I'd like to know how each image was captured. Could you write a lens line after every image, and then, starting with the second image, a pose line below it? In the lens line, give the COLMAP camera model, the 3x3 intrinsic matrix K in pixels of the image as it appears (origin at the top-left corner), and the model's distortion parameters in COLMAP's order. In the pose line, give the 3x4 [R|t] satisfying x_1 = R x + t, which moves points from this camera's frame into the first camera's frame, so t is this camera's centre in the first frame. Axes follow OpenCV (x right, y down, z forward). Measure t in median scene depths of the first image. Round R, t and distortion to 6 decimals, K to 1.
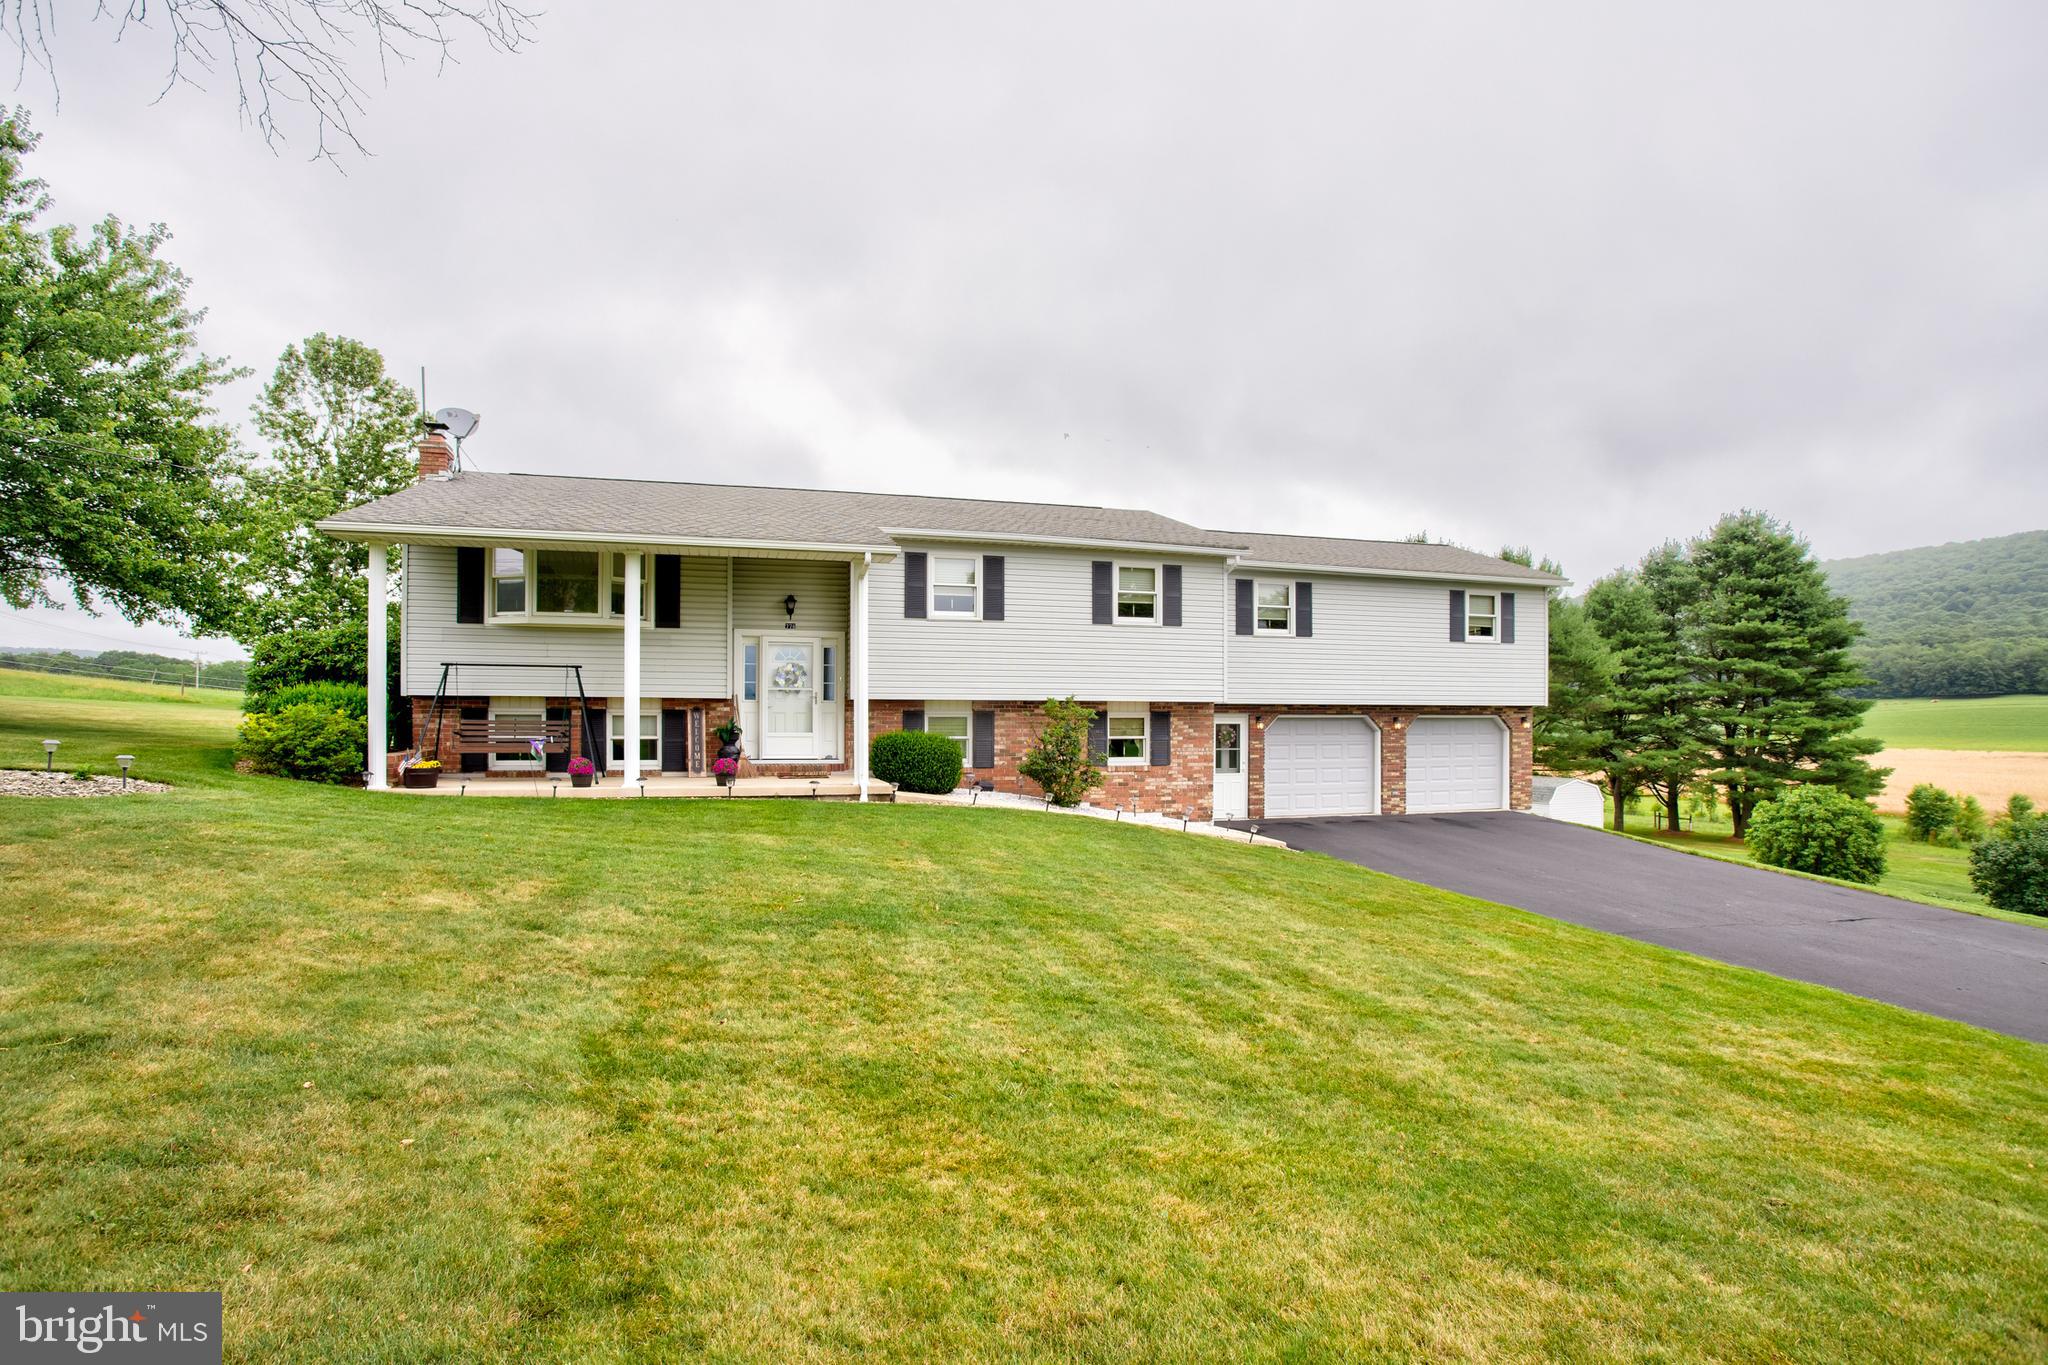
lens RADIAL K [[1041.8, 0, 1021.9], [0, 1041.8, 717.2], [0, 0, 1]] dist [-0.049000, 0.009947]
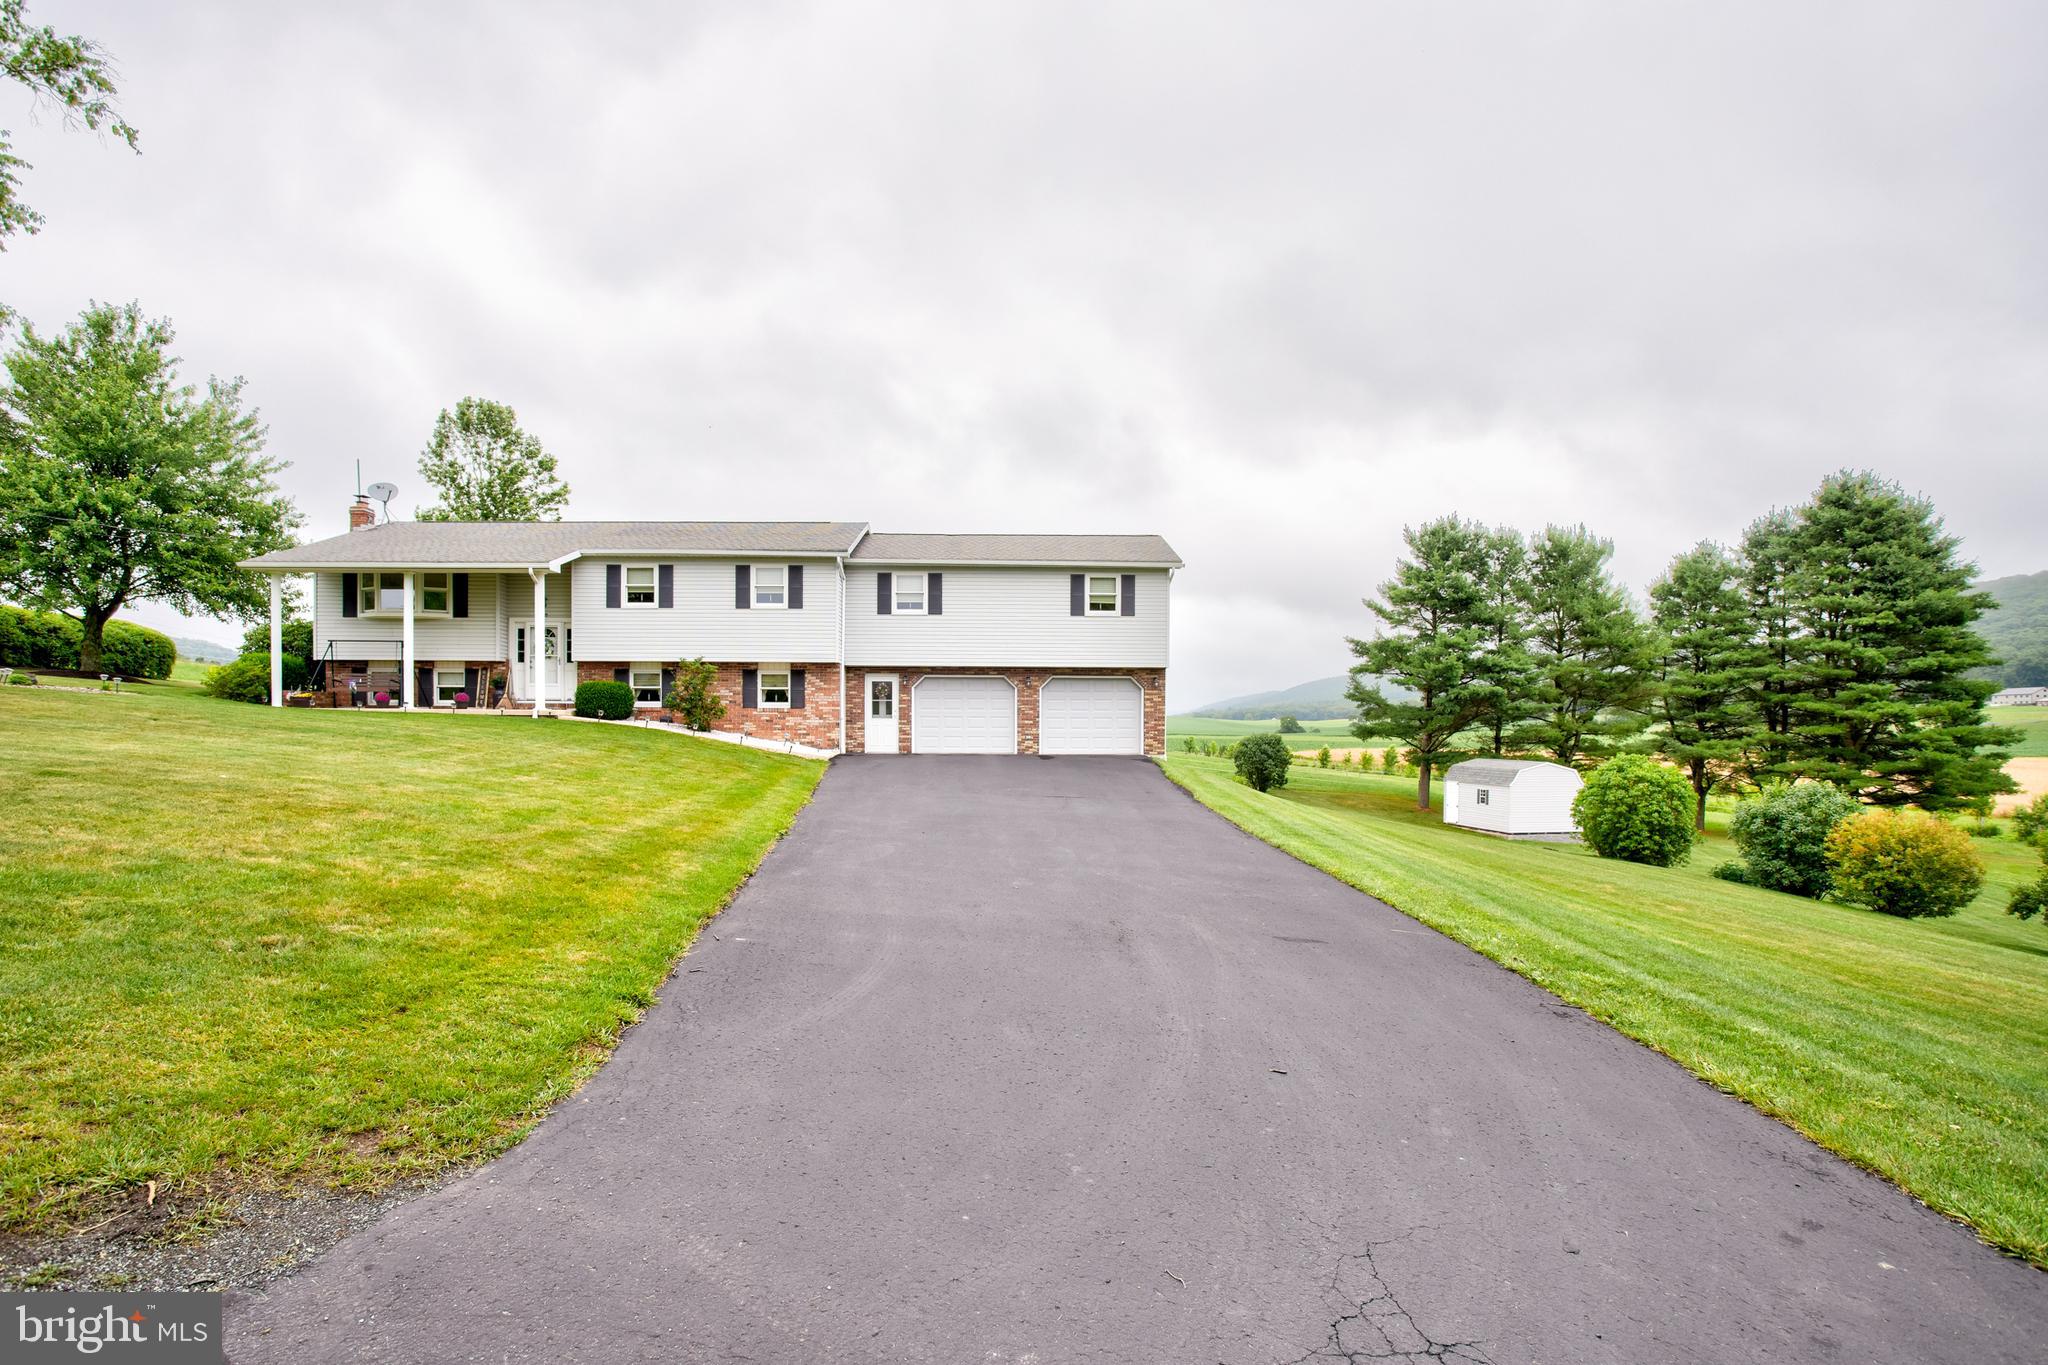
lens RADIAL K [[1144.1, 0, 1025.3], [0, 1144.1, 735.0], [0, 0, 1]] dist [-0.040256, 0.001468]
pose [[0.963896, 0.004205, -0.266246, 0.765310], [-0.002994, 0.999983, 0.004954, 0.067390], [0.266262, -0.003978, 0.963892, -0.366788]]
